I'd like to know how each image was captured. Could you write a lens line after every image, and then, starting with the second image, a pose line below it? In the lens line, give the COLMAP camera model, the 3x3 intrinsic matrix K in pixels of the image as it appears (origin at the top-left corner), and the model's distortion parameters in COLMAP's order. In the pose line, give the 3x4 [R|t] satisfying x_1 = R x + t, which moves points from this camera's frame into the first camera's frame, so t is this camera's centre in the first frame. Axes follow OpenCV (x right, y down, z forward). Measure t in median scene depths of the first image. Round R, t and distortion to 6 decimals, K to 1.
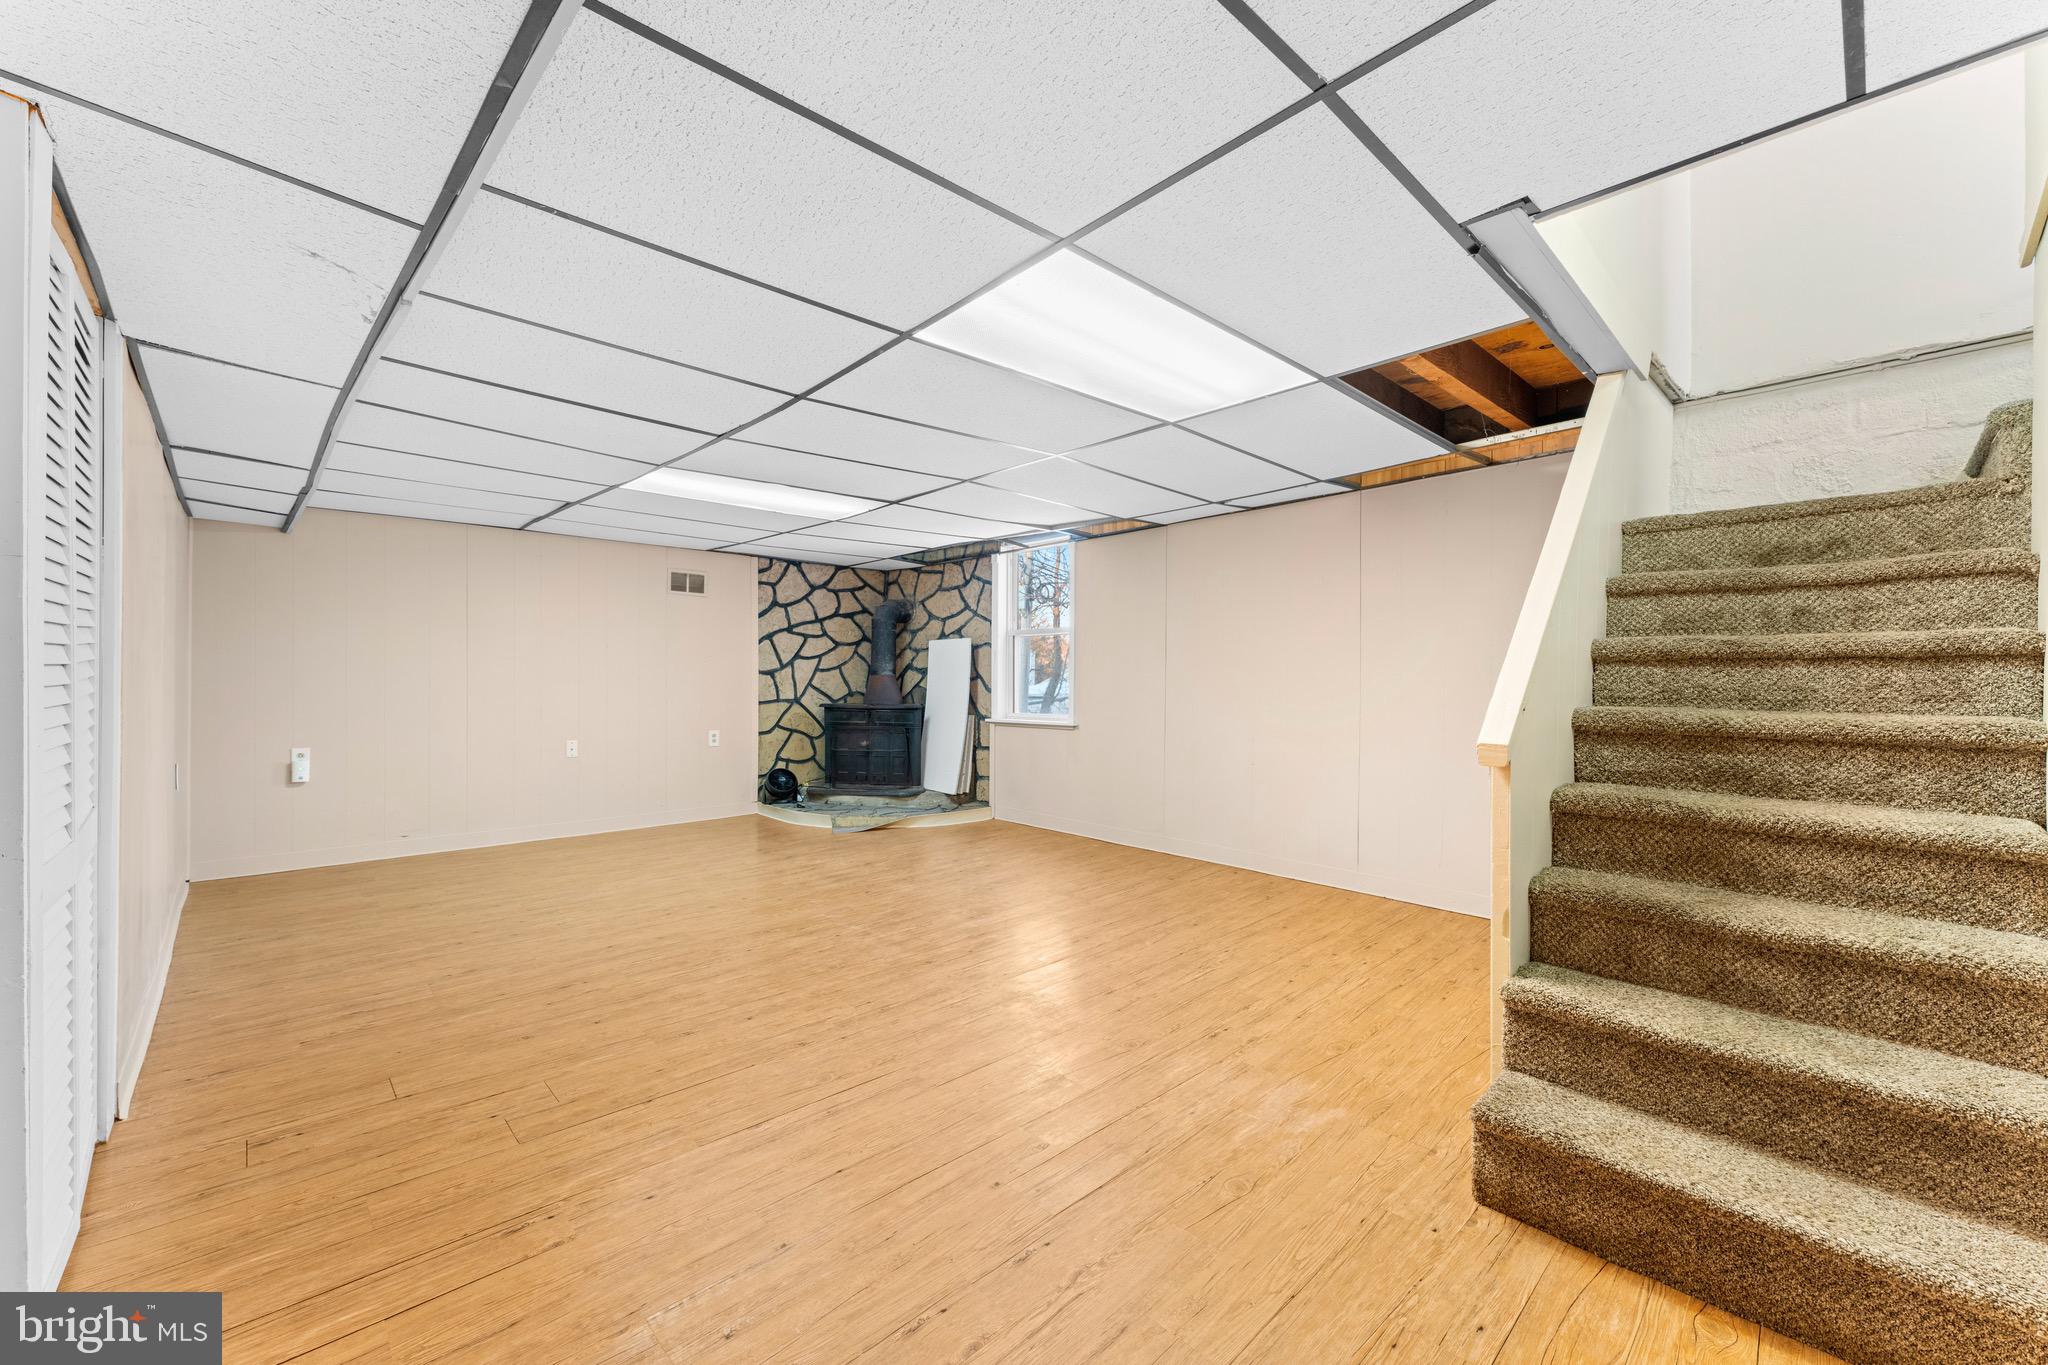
lens RADIAL K [[816.0, 0, 1016.9], [0, 816.0, 679.3], [0, 0, 1]] dist [0.002797, 0.000204]
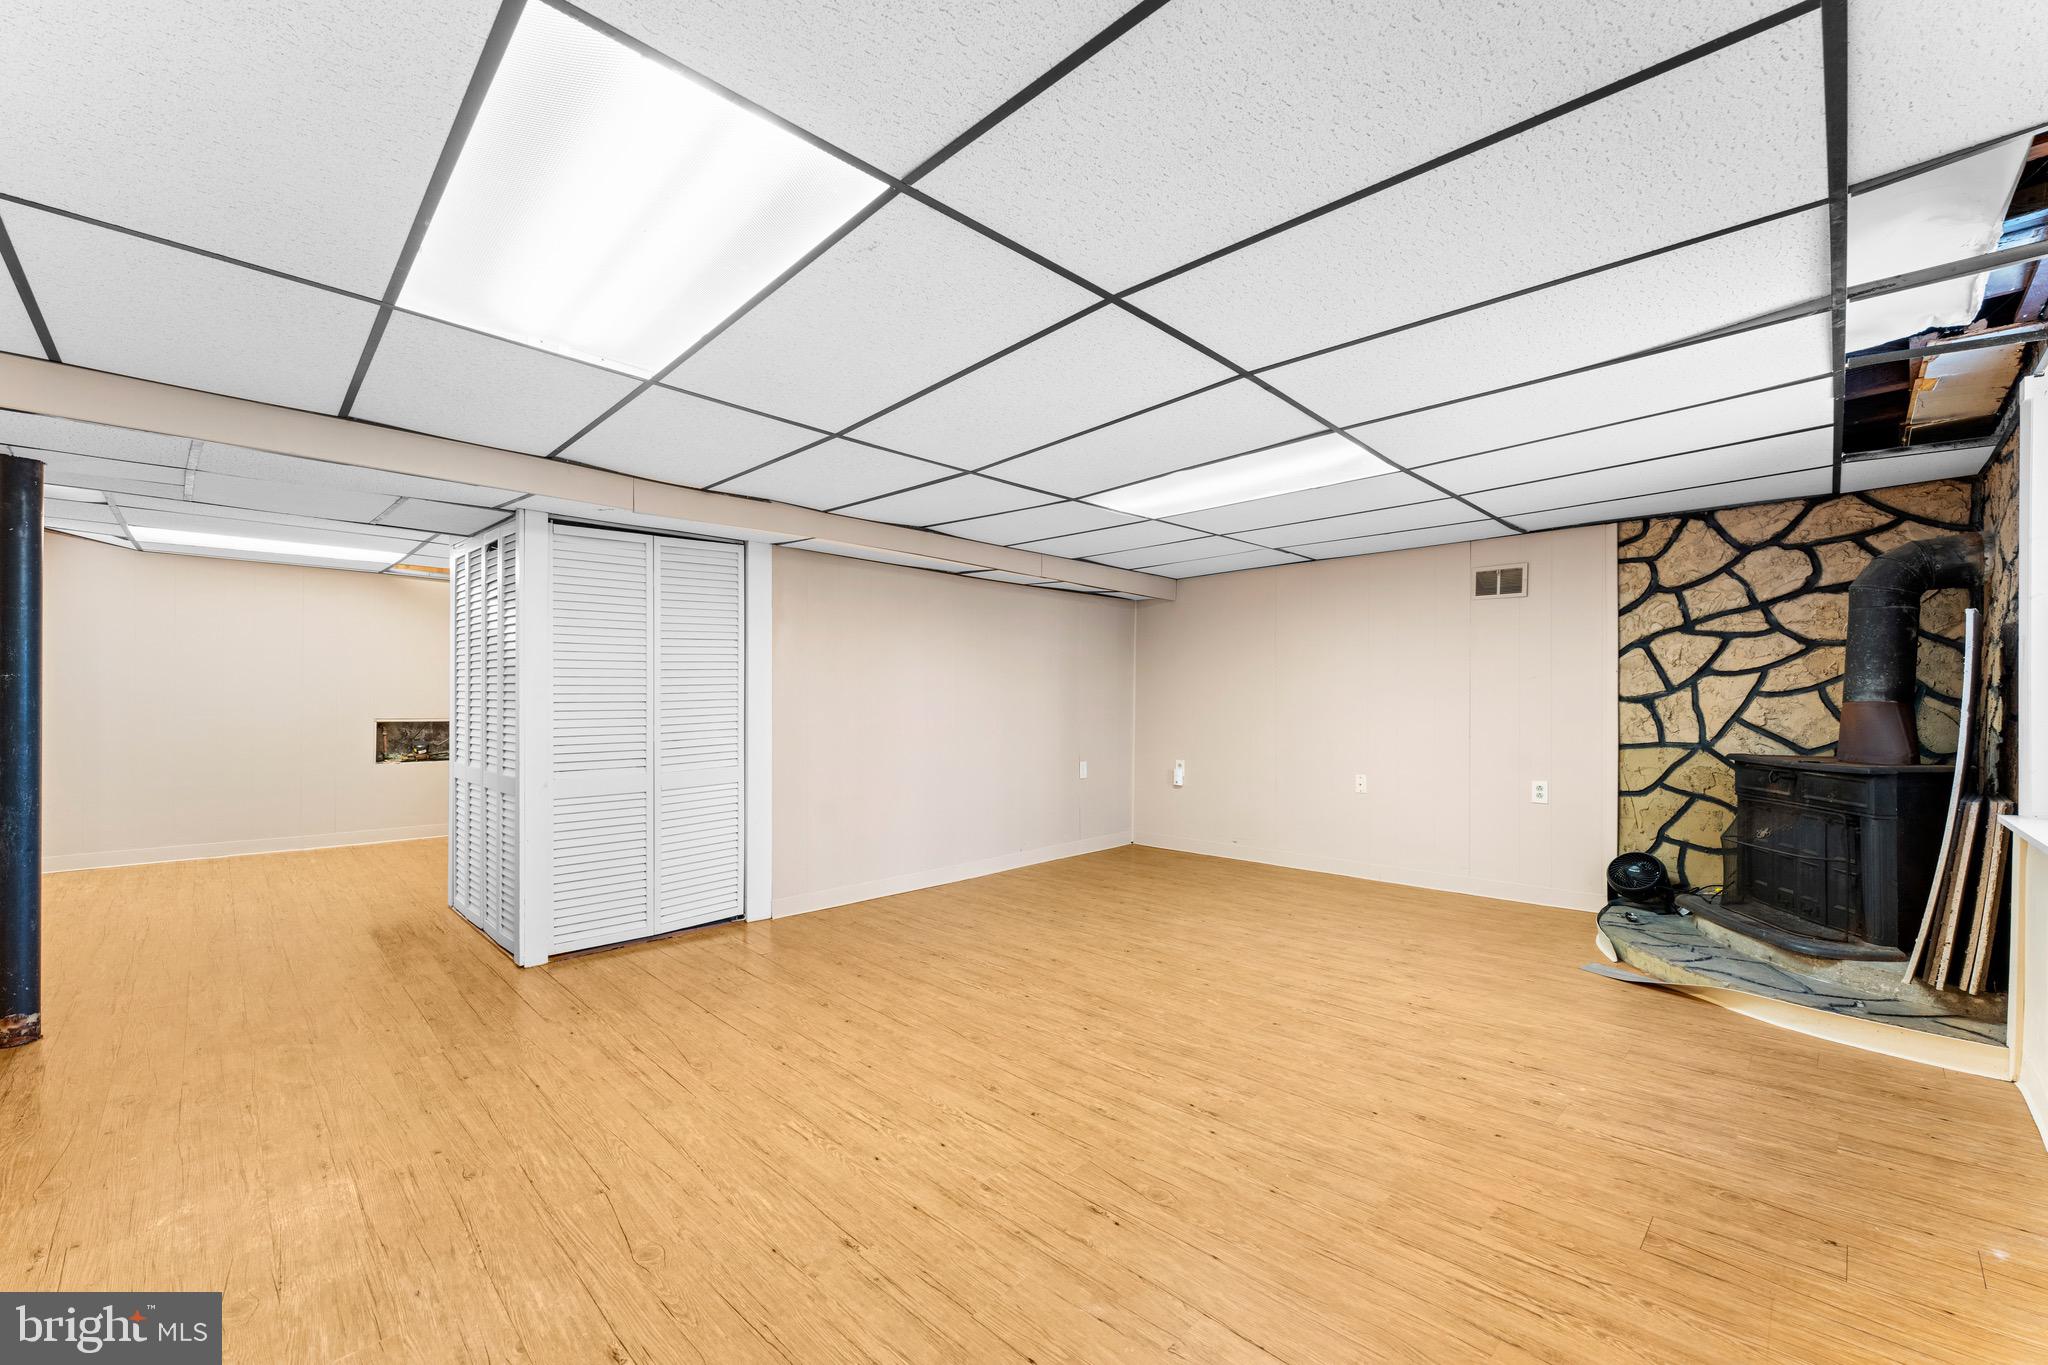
lens RADIAL K [[816.0, 0, 1017.3], [0, 816.0, 695.0], [0, 0, 1]] dist [0.002797, 0.000204]
pose [[0.022298, -0.014407, -0.999648, 0.317905], [-0.002335, 0.999893, -0.014463, -0.001296], [0.999749, 0.002656, 0.022262, 0.496071]]
